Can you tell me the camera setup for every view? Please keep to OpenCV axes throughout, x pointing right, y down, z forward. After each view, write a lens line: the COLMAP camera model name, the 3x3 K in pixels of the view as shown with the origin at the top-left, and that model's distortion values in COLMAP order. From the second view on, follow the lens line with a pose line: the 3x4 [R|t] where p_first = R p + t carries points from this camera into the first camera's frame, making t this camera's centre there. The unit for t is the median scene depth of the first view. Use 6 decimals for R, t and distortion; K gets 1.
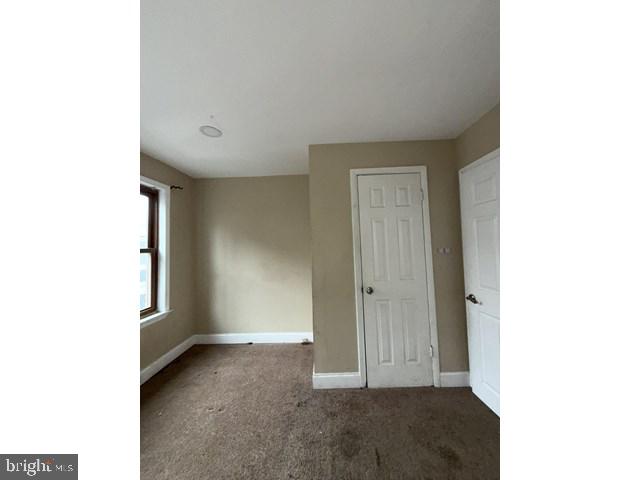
lens RADIAL K [[190.7, 0, 320.0], [0, 190.7, 240.0], [0, 0, 1]] dist [0.001244, 0.000034]
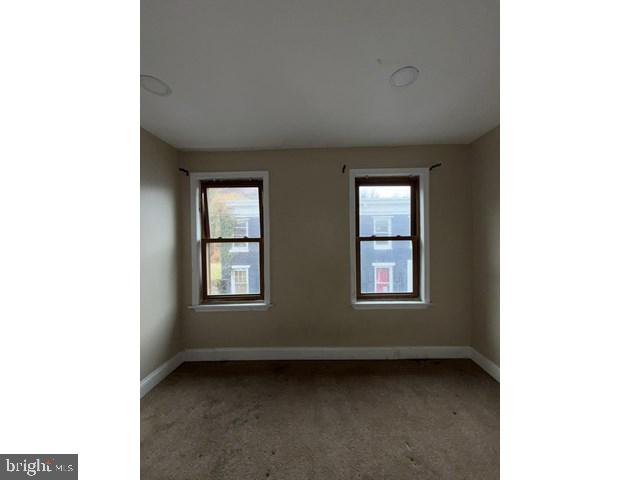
lens RADIAL K [[190.7, 0, 320.0], [0, 190.7, 240.0], [0, 0, 1]] dist [0.001244, 0.000034]
pose [[0.011948, 0.031814, -0.999422, 0.126509], [0.040501, 0.998658, 0.032274, 0.011465], [0.999108, -0.040863, 0.010644, 0.481314]]
